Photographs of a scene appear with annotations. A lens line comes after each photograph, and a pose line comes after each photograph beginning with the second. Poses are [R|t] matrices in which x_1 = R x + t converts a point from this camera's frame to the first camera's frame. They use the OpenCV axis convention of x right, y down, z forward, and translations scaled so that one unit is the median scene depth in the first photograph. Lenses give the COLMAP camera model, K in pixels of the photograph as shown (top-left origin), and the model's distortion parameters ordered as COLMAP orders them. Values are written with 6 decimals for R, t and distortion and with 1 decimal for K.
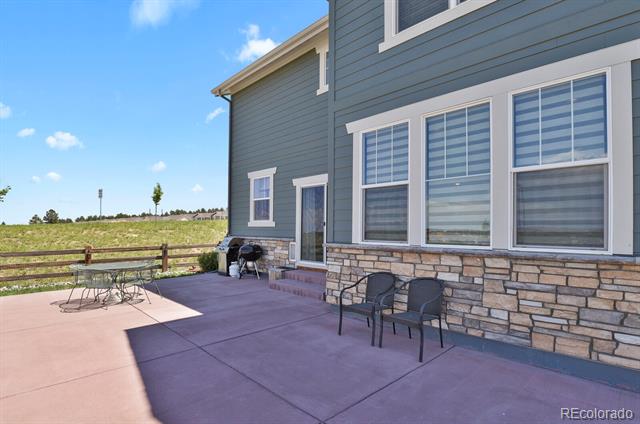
lens RADIAL K [[322.8, 0, 317.2], [0, 322.8, 227.9], [0, 0, 1]] dist [-0.016459, -0.000303]
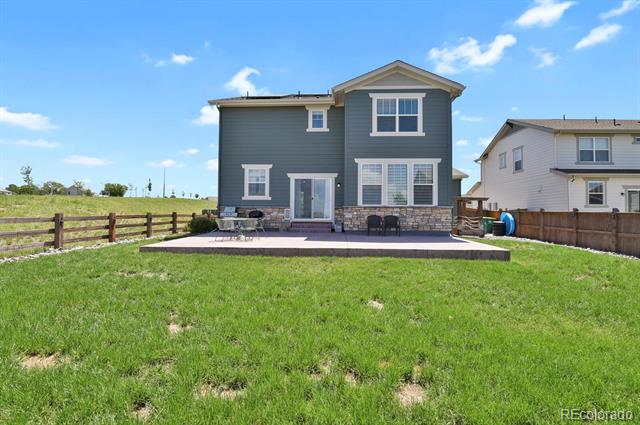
lens RADIAL K [[316.4, 0, 320.0], [0, 316.4, 212.5], [0, 0, 1]] dist [-0.017146, 0.000003]
pose [[0.743096, 0.003115, 0.669178, -1.747767], [-0.004469, 0.999990, 0.000308, 0.100075], [-0.669170, -0.003219, 0.743102, -0.659027]]
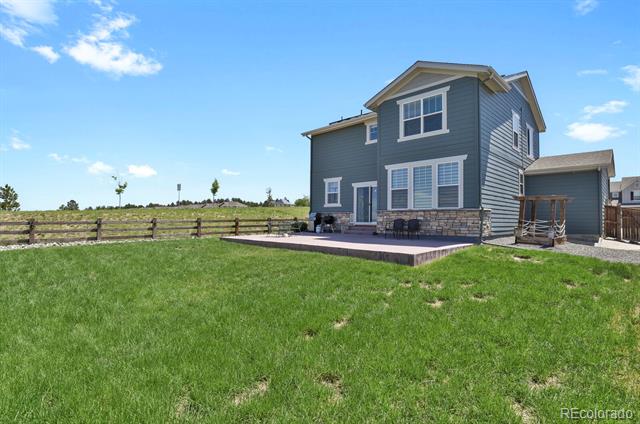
lens RADIAL K [[318.5, 0, 320.0], [0, 318.5, 212.0], [0, 0, 1]] dist [-0.001149, -0.000079]
pose [[0.999996, 0.000405, 0.002839, -0.450192], [-0.000348, 0.999798, -0.020096, 0.115792], [-0.002847, 0.020095, 0.999794, -1.626016]]
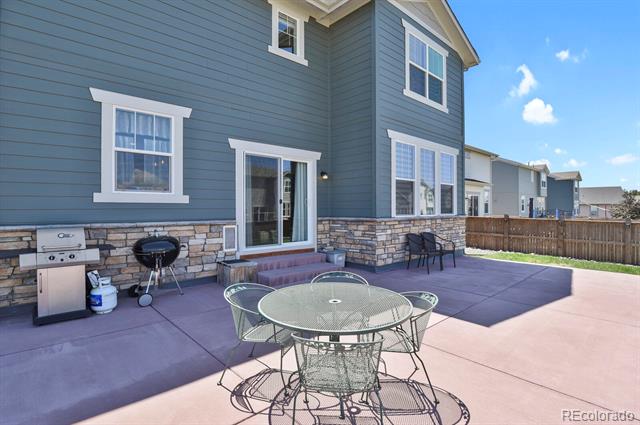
lens RADIAL K [[316.4, 0, 320.0], [0, 316.4, 212.5], [0, 0, 1]] dist [-0.017146, 0.000003]
pose [[0.039704, -0.015751, 0.999087, -1.227275], [-0.001884, 0.999873, 0.015838, 0.005894], [-0.999210, -0.002511, 0.039669, 1.209062]]
